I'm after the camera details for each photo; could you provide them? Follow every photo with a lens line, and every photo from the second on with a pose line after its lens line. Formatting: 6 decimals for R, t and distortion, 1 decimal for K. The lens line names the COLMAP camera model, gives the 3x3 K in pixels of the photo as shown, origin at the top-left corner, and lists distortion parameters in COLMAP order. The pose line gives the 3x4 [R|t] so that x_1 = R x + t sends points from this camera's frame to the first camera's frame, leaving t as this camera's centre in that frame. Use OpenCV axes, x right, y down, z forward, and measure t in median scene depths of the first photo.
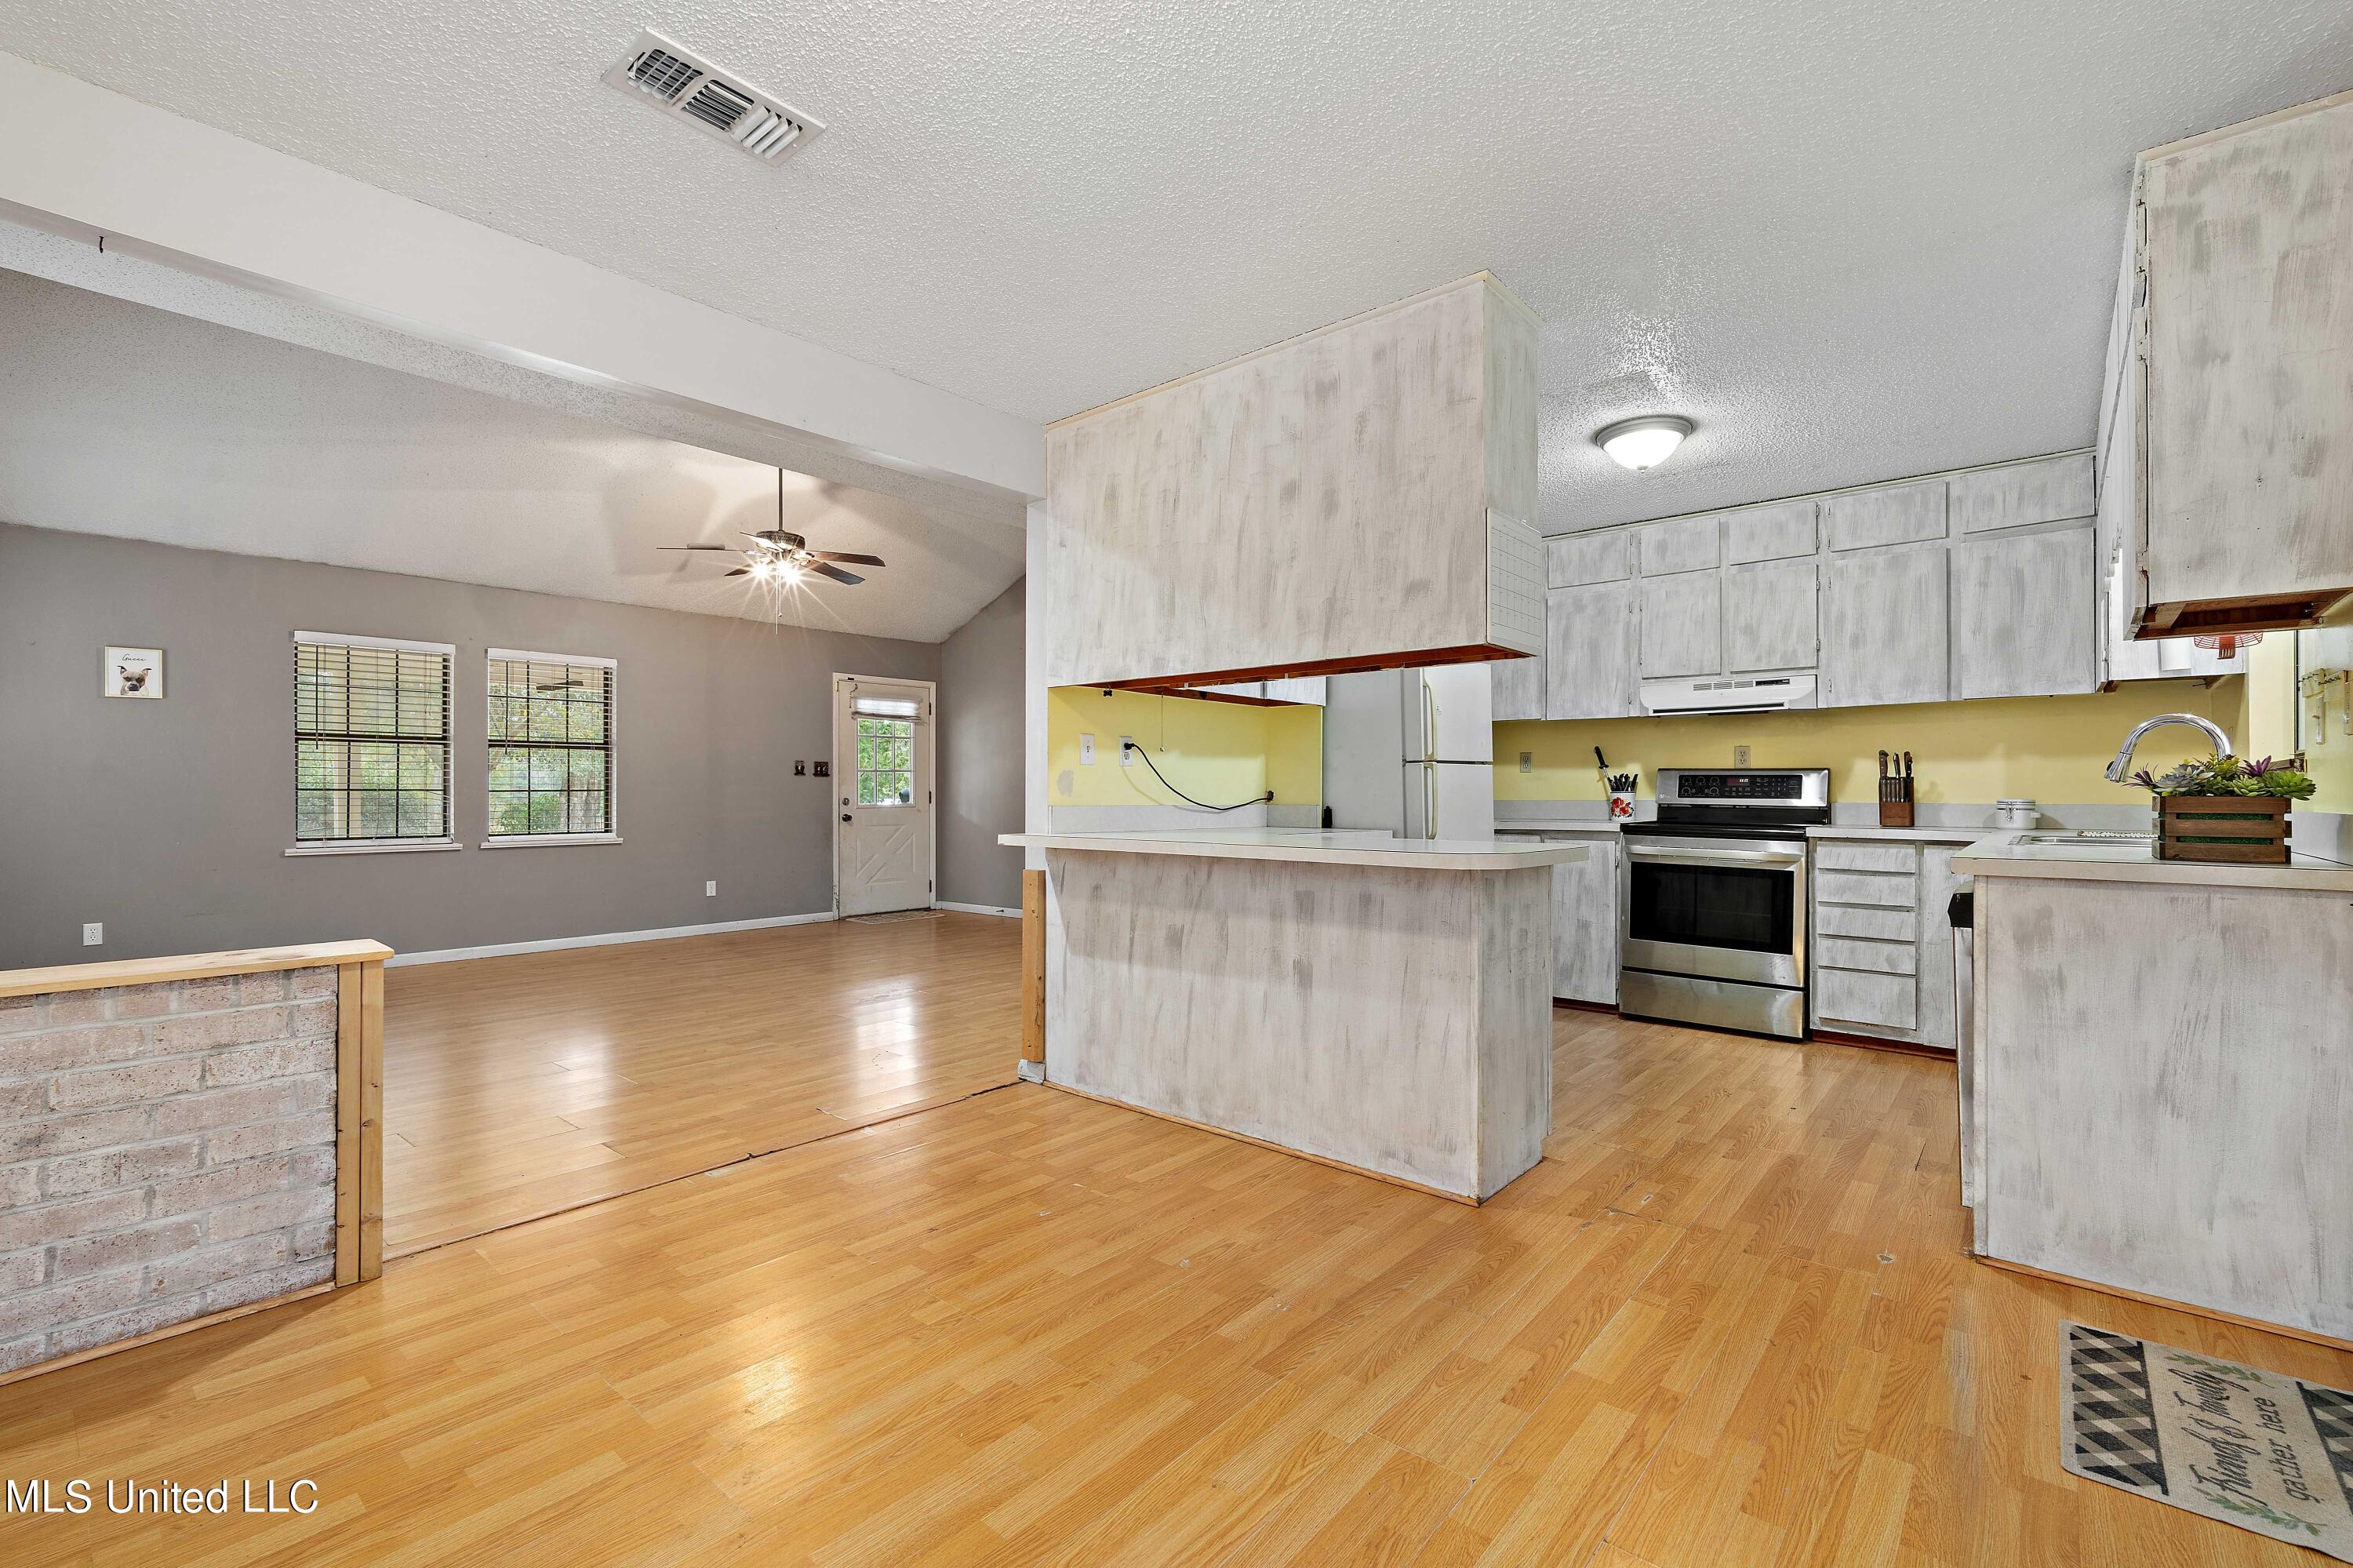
lens RADIAL K [[1022.9, 0, 1190.6], [0, 1022.9, 780.7], [0, 0, 1]] dist [-0.000066, -0.001444]
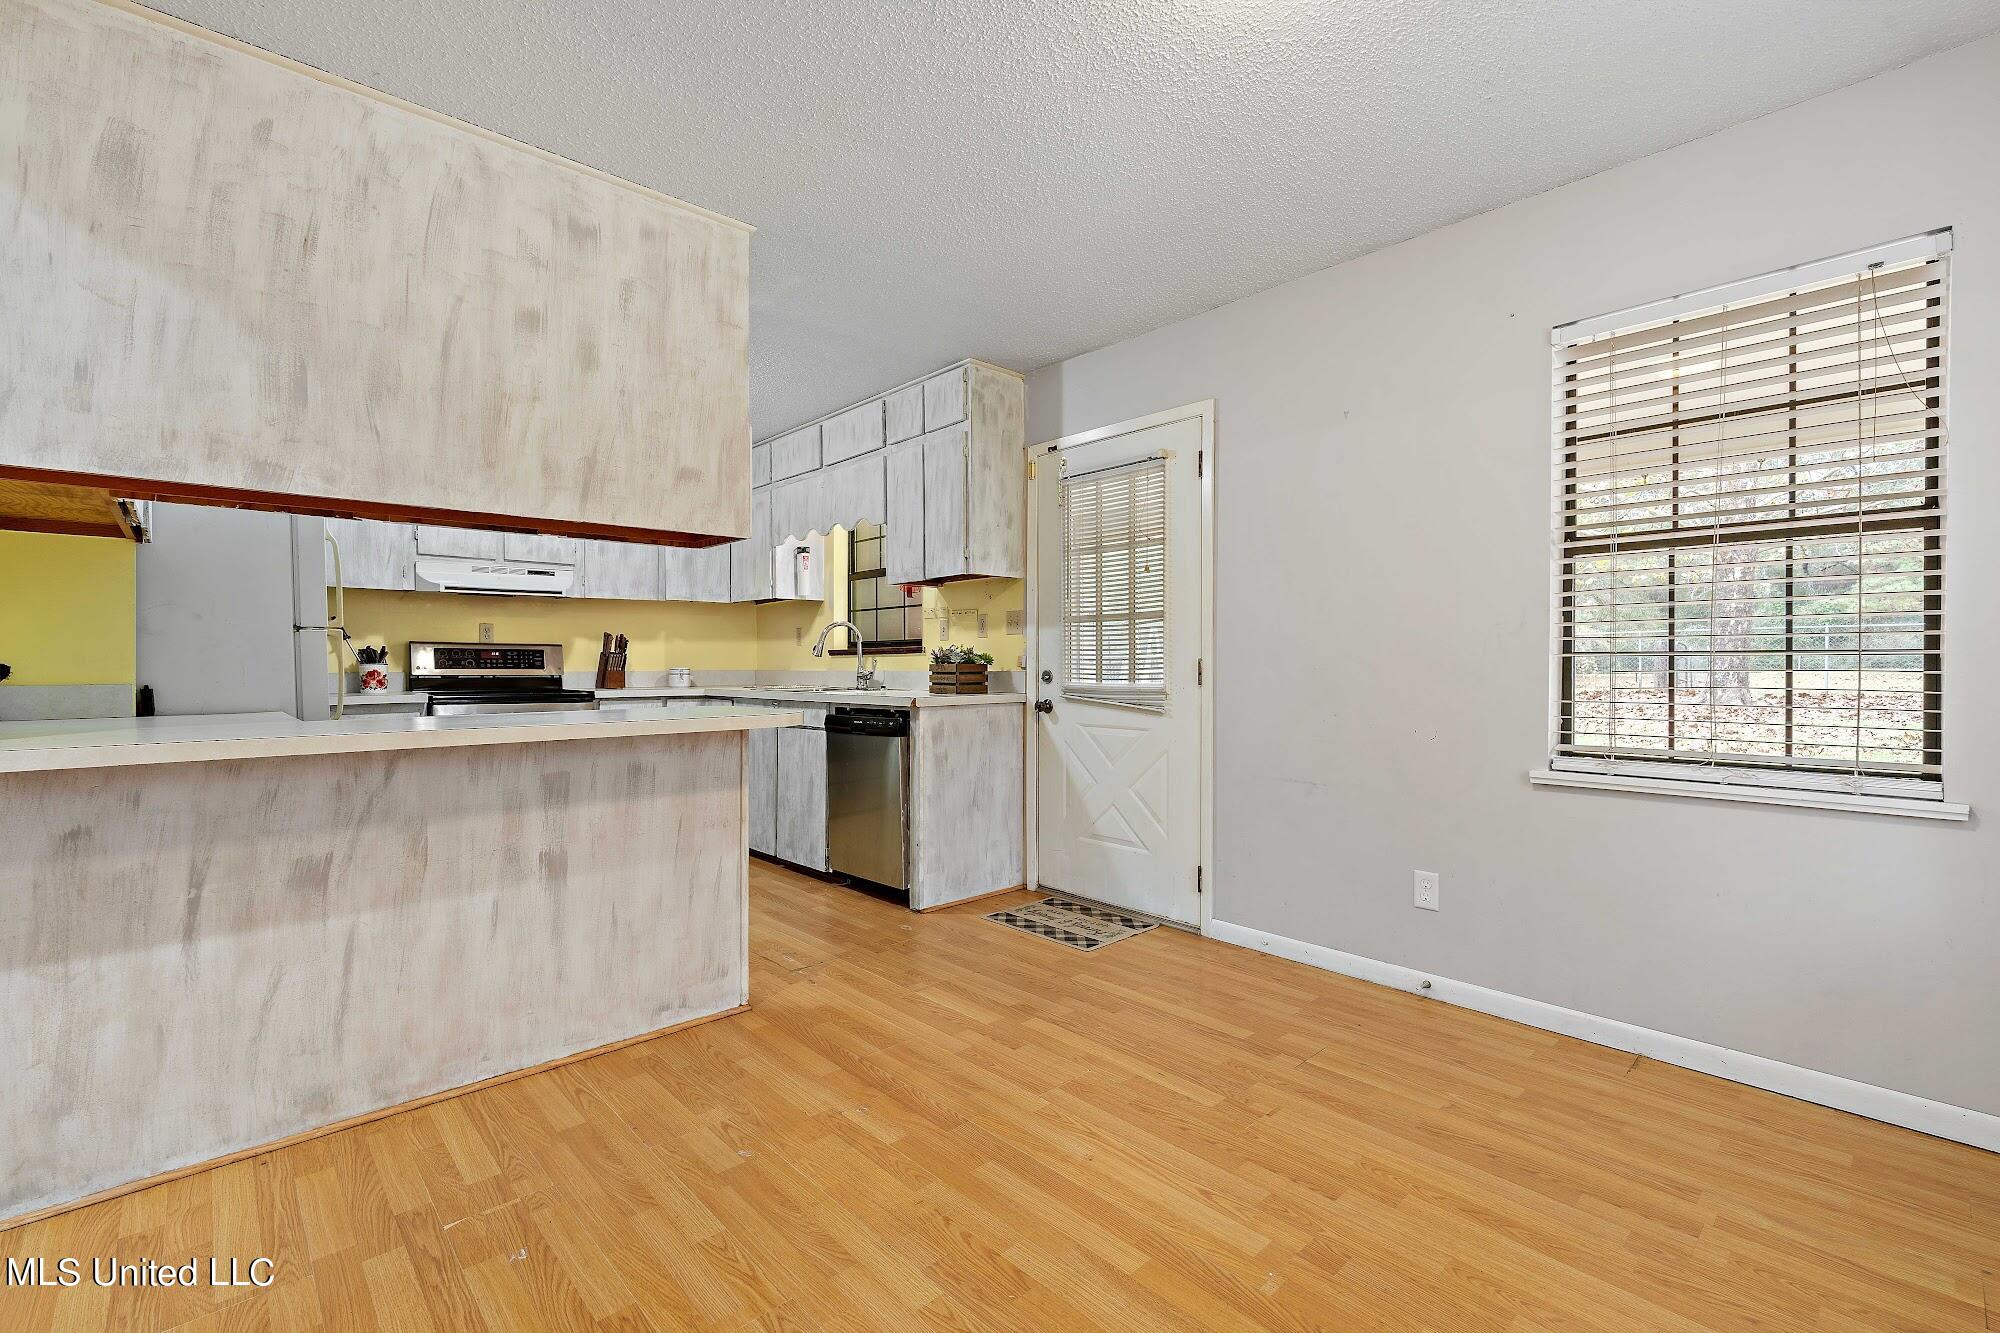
lens RADIAL K [[877.5, 0, 1002.3], [0, 877.5, 665.8], [0, 0, 1]] dist [0.006053, 0.000140]
pose [[0.110969, -0.005333, 0.993810, -0.634841], [-0.006629, 0.999959, 0.006106, 0.005851], [-0.993802, -0.007265, 0.110929, 0.535003]]
